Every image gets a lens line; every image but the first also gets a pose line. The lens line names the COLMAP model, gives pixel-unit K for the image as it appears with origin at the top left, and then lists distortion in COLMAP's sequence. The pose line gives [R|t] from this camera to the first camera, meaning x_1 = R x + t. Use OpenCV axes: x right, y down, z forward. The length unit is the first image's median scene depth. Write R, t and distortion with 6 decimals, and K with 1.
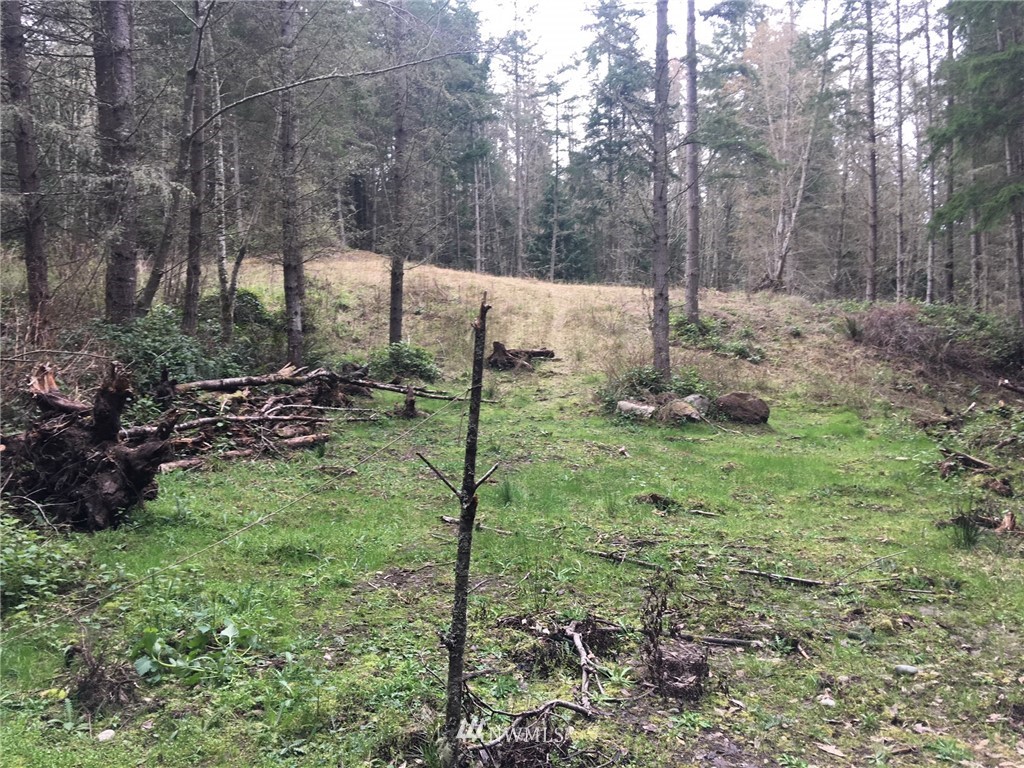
lens RADIAL K [[867.9, 0, 512.0], [0, 867.9, 384.0], [0, 0, 1]] dist [0.089551, 0.001352]
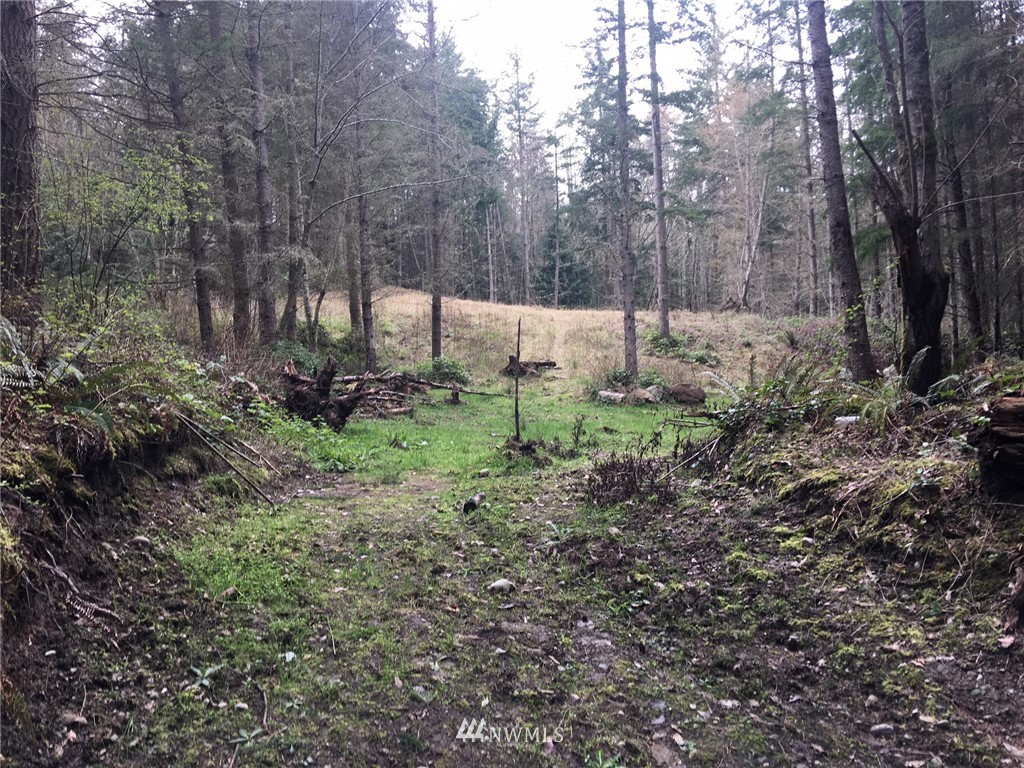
lens RADIAL K [[867.9, 0, 512.0], [0, 867.9, 384.0], [0, 0, 1]] dist [0.089551, 0.001352]
pose [[0.999544, -0.027694, -0.012041, -0.001948], [0.027318, 0.999167, -0.030309, 0.028580], [0.012871, 0.029967, 0.999468, -0.259625]]
